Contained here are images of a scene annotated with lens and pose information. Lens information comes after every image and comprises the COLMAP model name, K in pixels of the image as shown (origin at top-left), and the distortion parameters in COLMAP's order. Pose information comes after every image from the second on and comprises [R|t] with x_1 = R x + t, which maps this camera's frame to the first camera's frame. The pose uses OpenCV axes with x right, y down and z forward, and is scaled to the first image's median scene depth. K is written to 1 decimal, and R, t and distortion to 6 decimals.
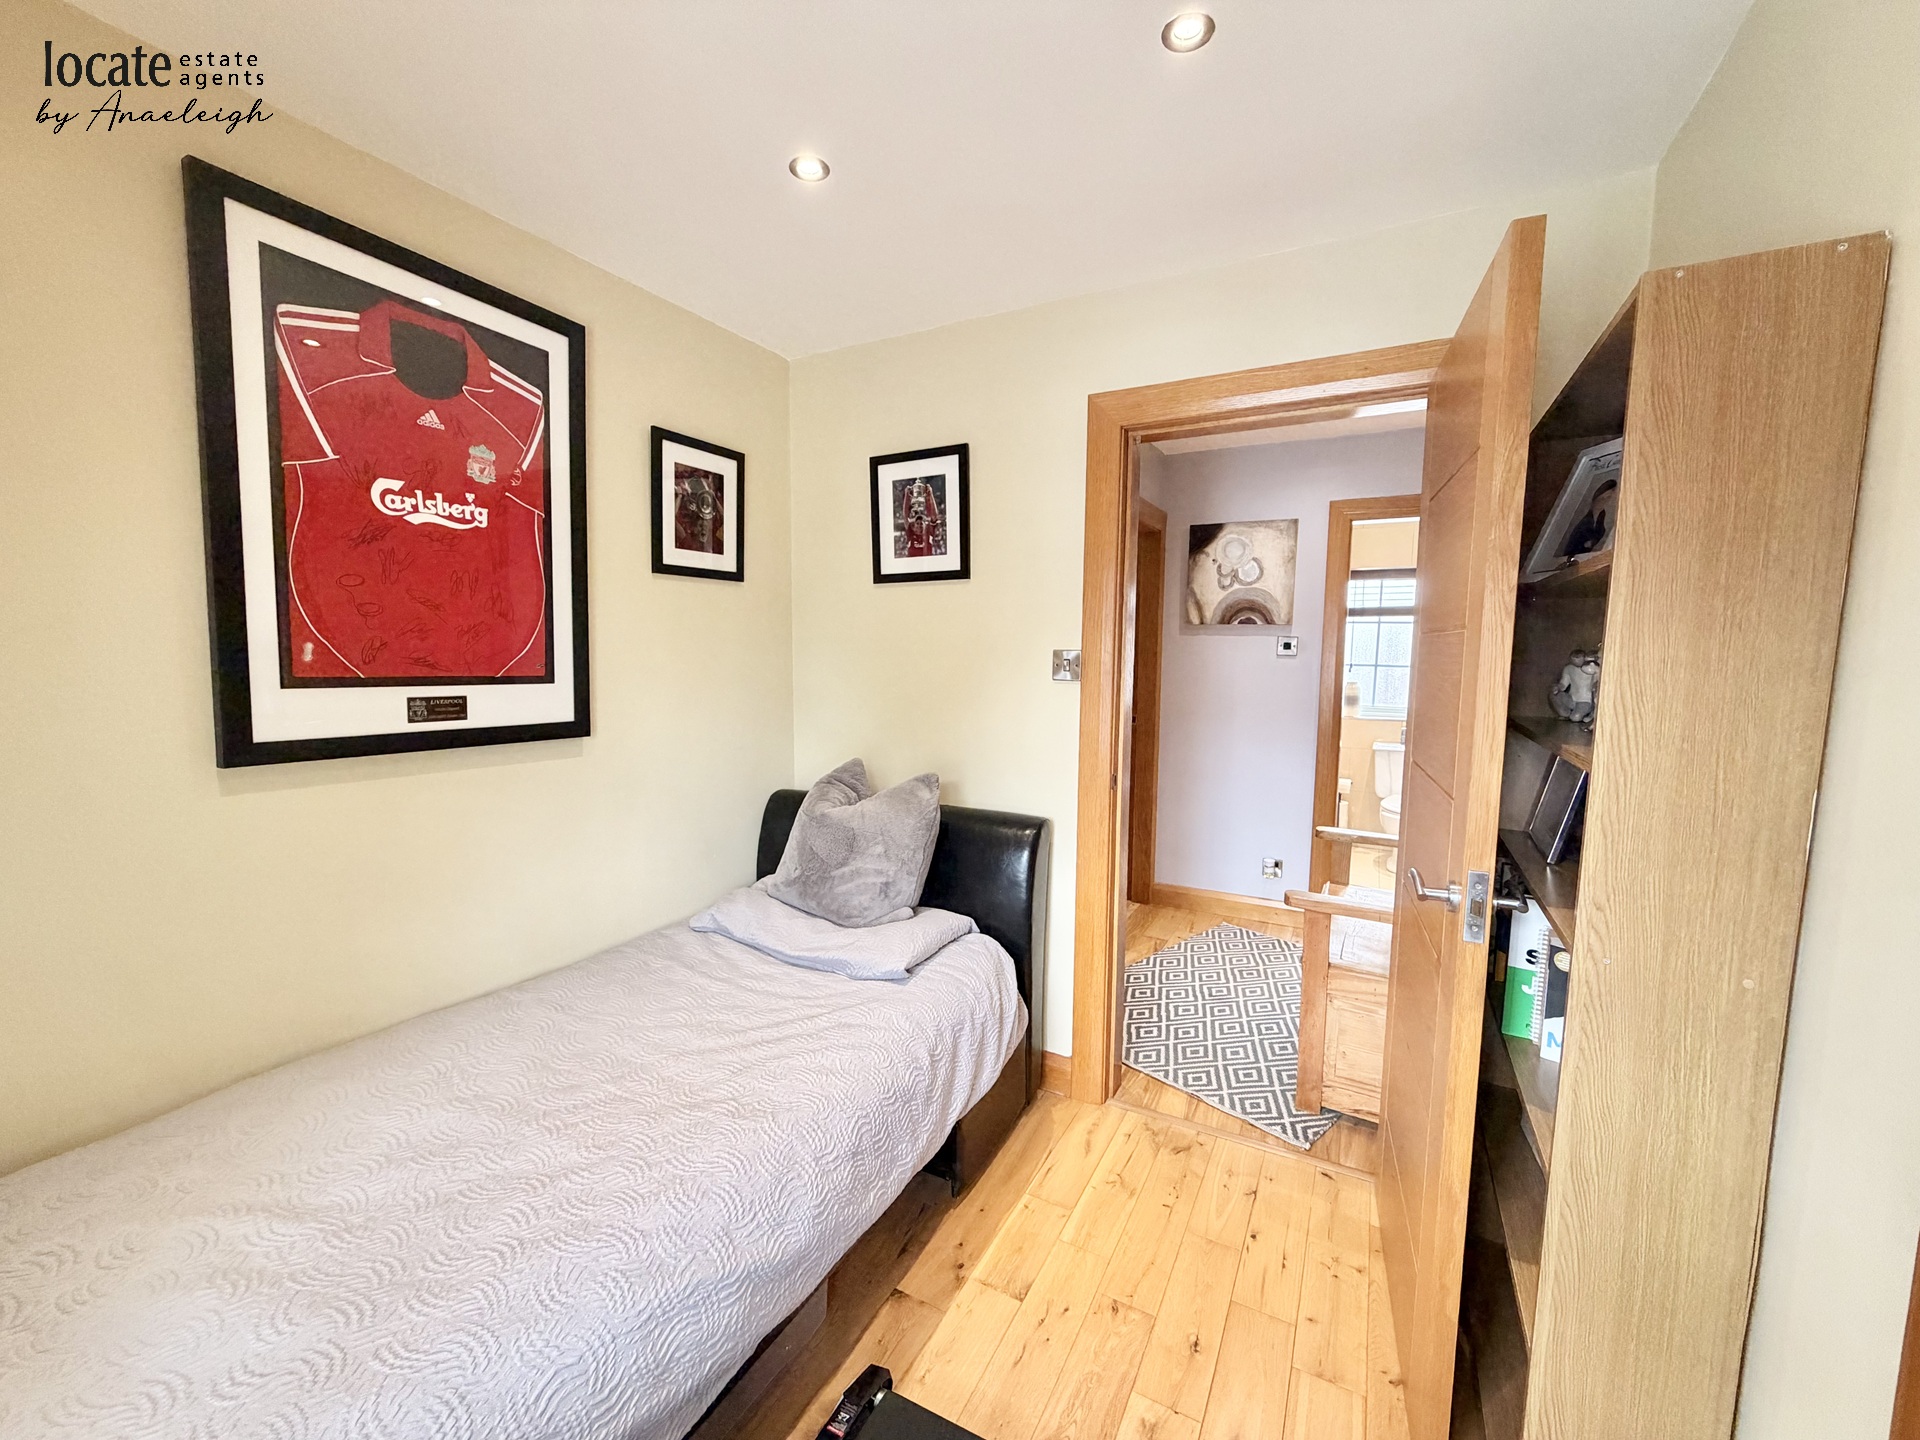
lens RADIAL K [[765.5, 0, 953.0], [0, 765.5, 708.4], [0, 0, 1]] dist [-0.000488, -0.000939]
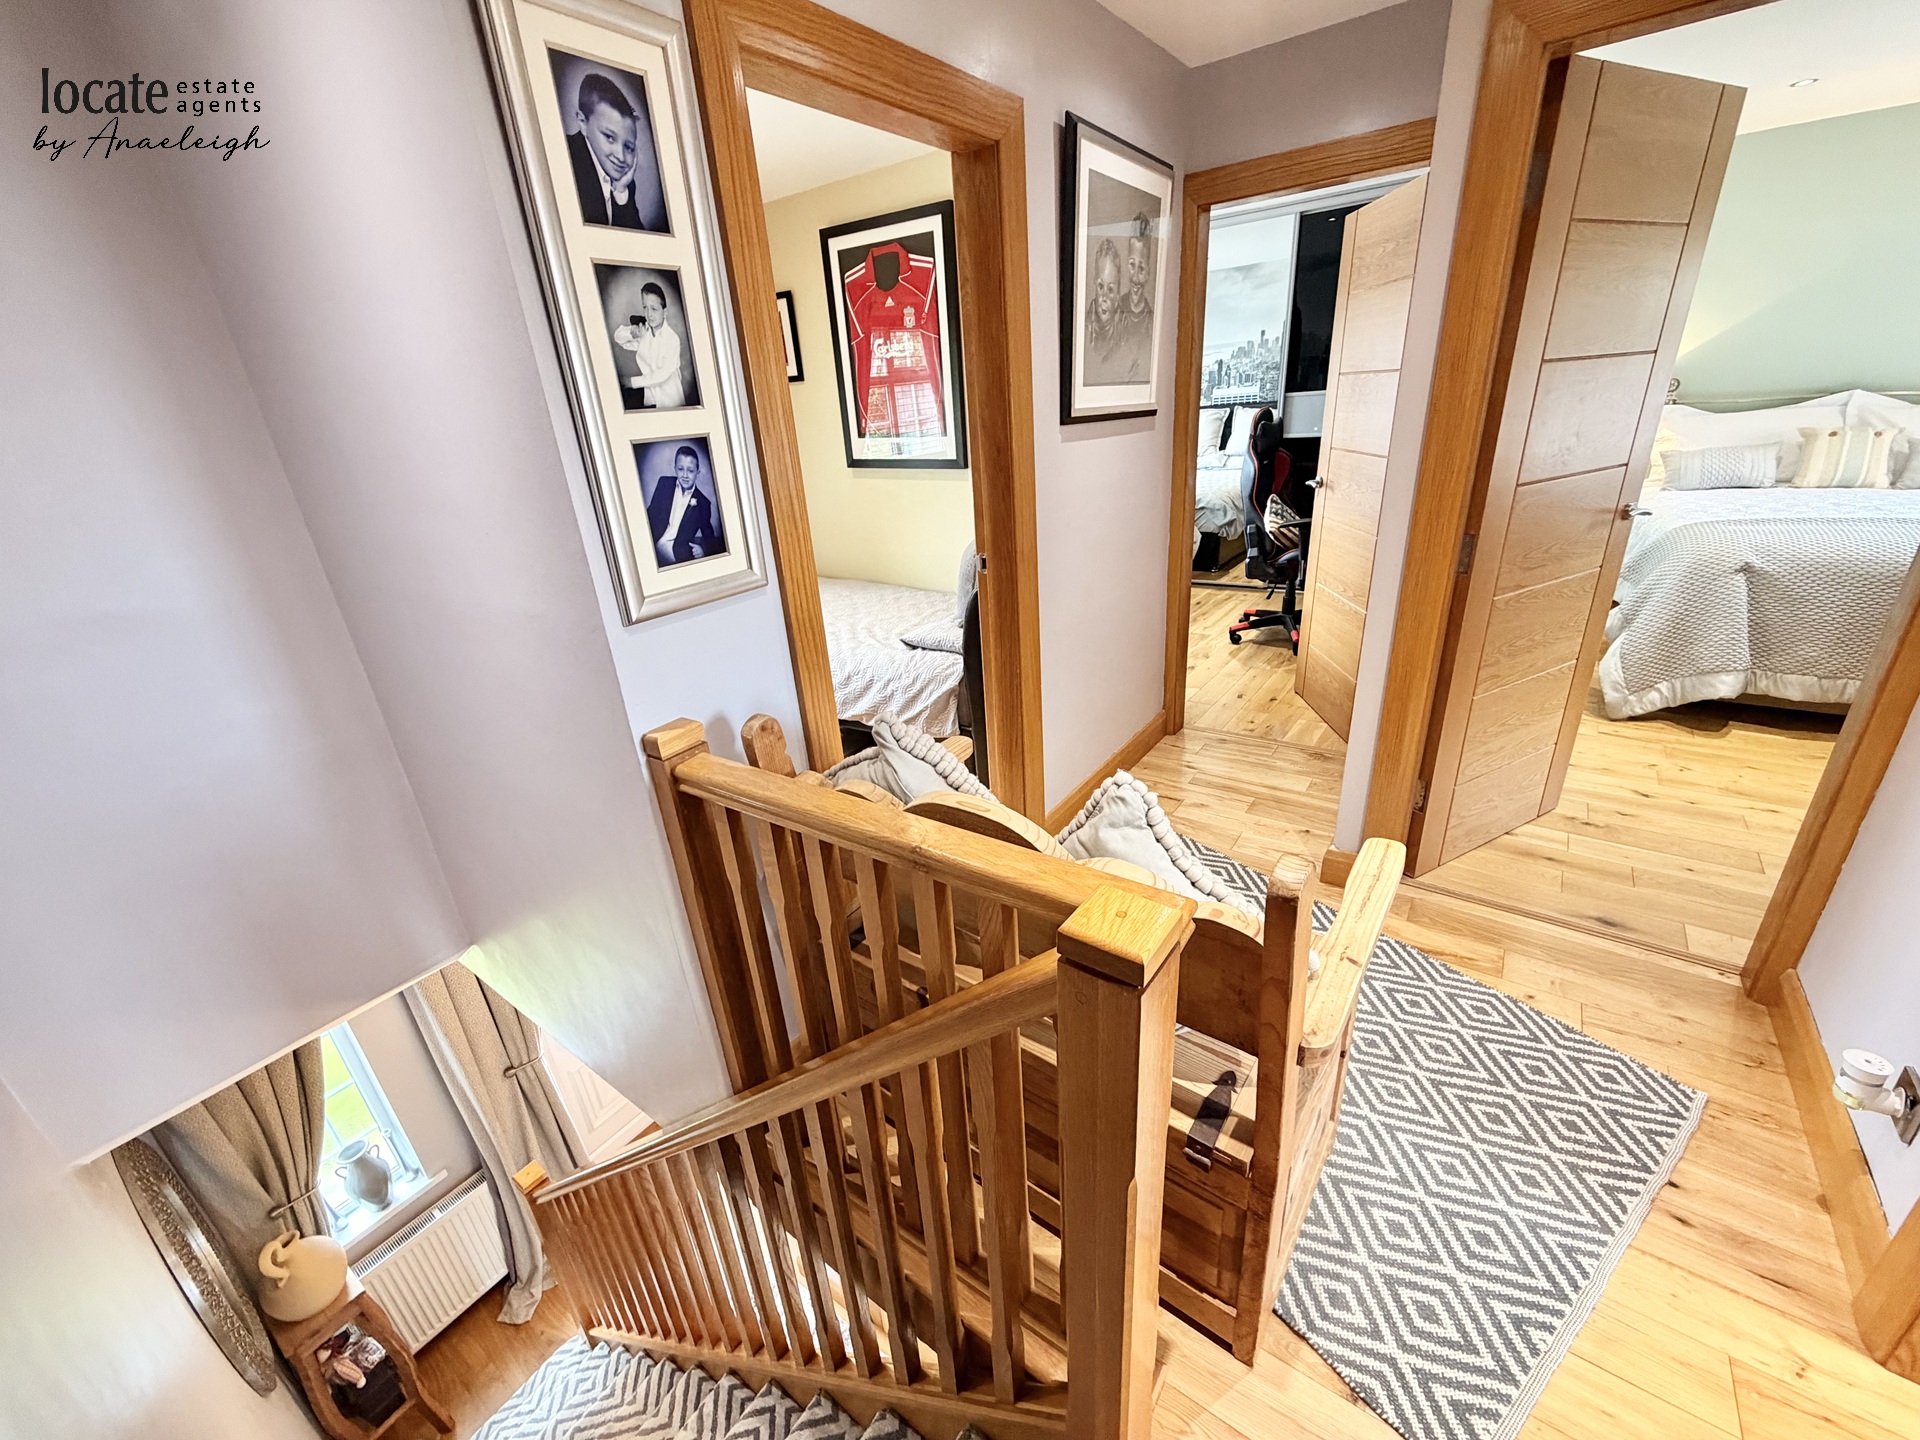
lens RADIAL K [[765.5, 0, 948.6], [0, 765.5, 722.7], [0, 0, 1]] dist [-0.000488, -0.000939]
pose [[-0.131637, 0.379673, -0.915708, 1.618450], [-0.014490, 0.922910, 0.384742, -0.122427], [0.991192, 0.063915, -0.115988, 1.452127]]
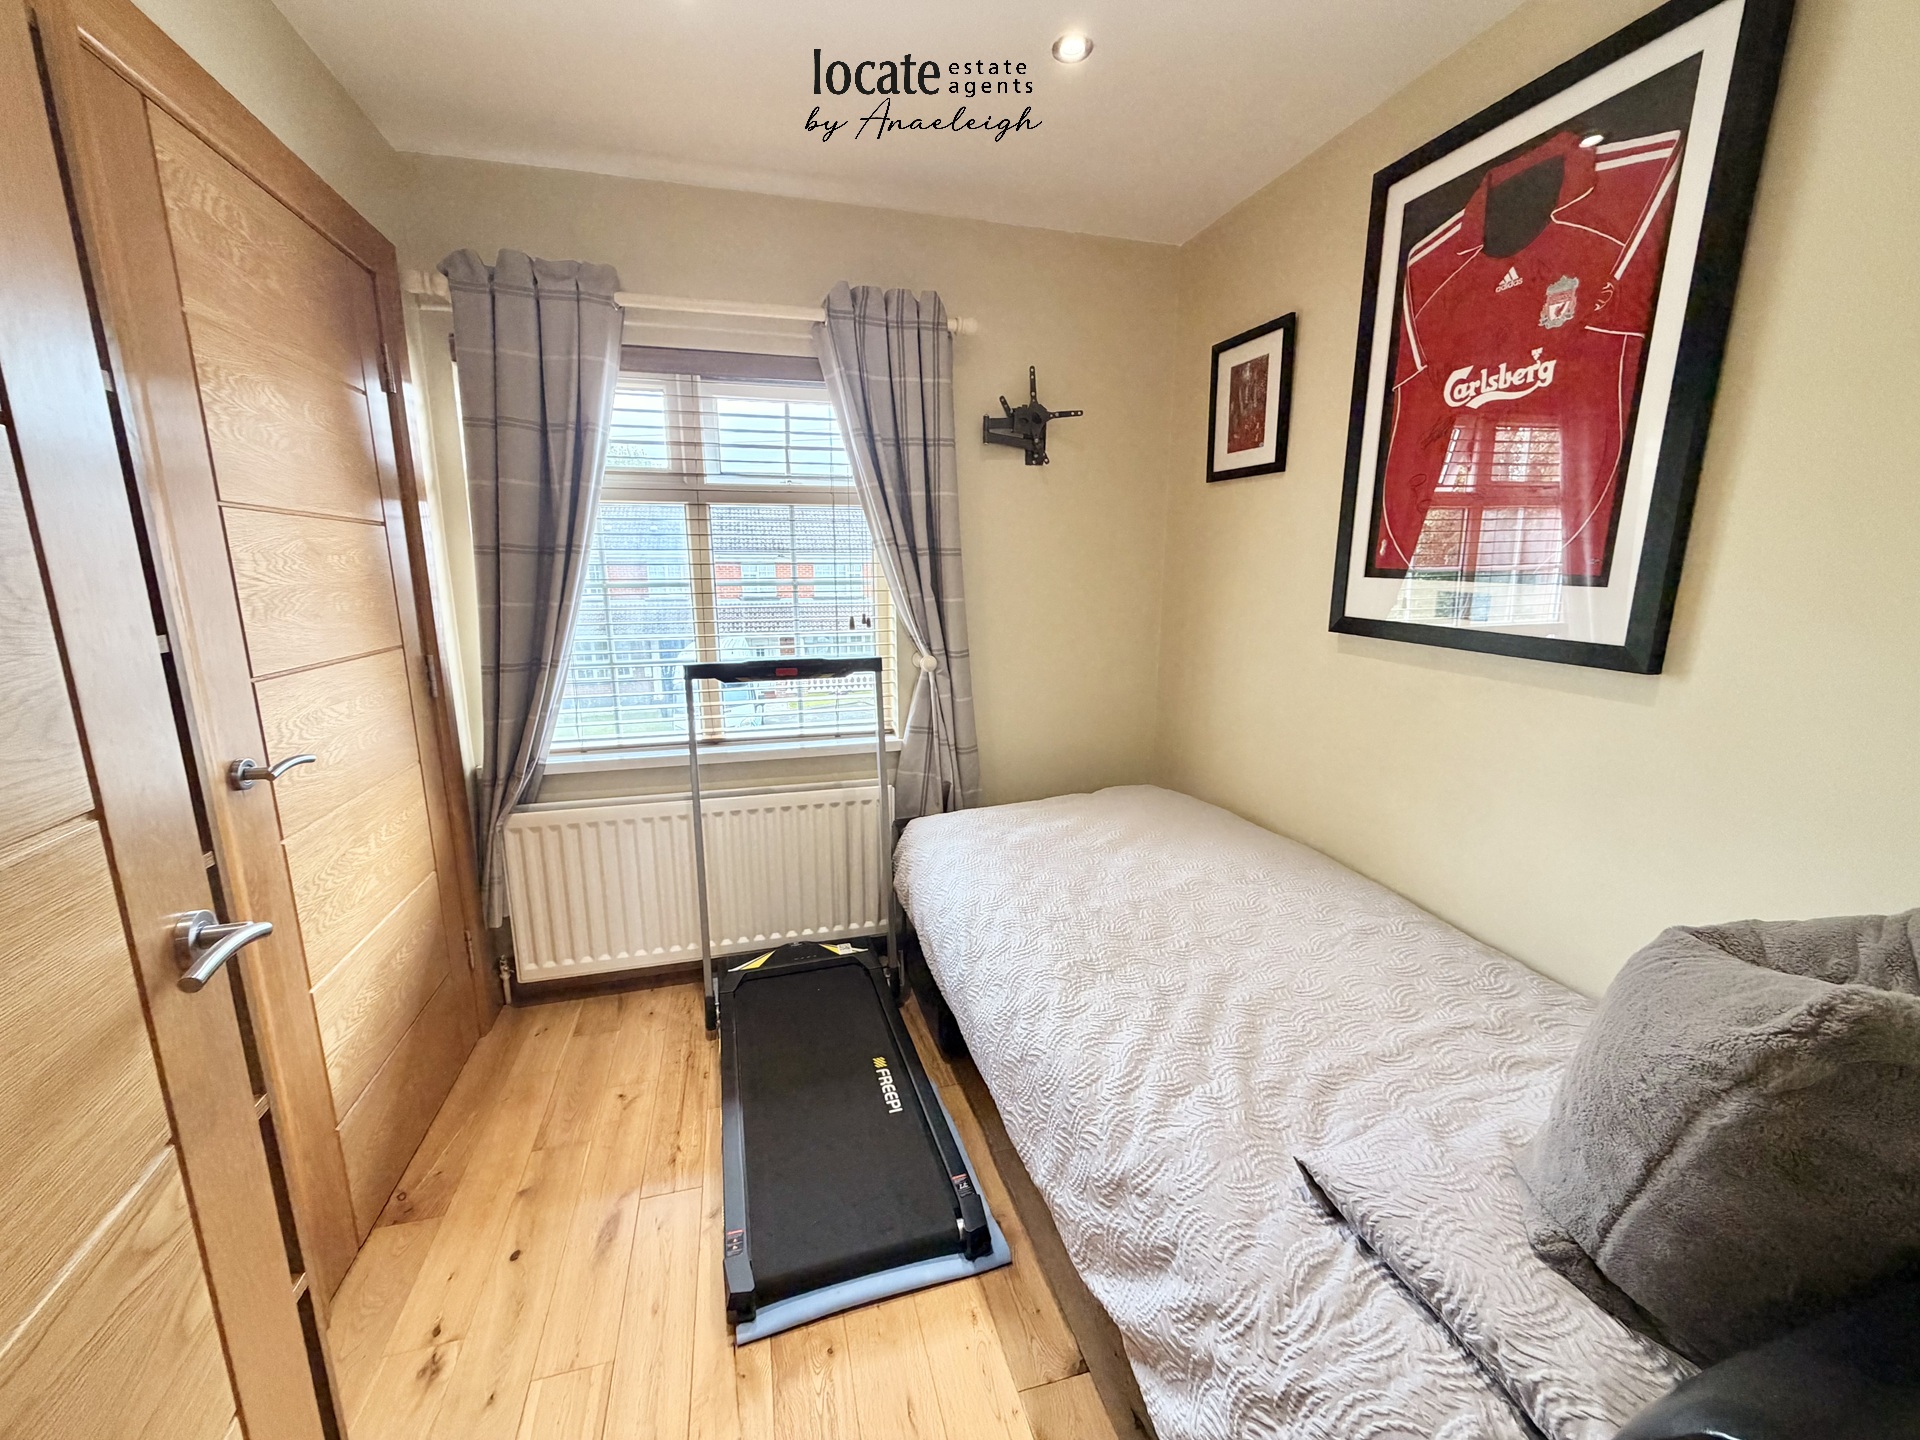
lens RADIAL K [[765.5, 0, 949.4], [0, 765.5, 728.9], [0, 0, 1]] dist [-0.000488, -0.000939]
pose [[-0.714425, 0.125606, -0.688345, 0.464641], [-0.072484, 0.965178, 0.251352, -0.045686], [0.695947, 0.229466, -0.680443, 1.254159]]
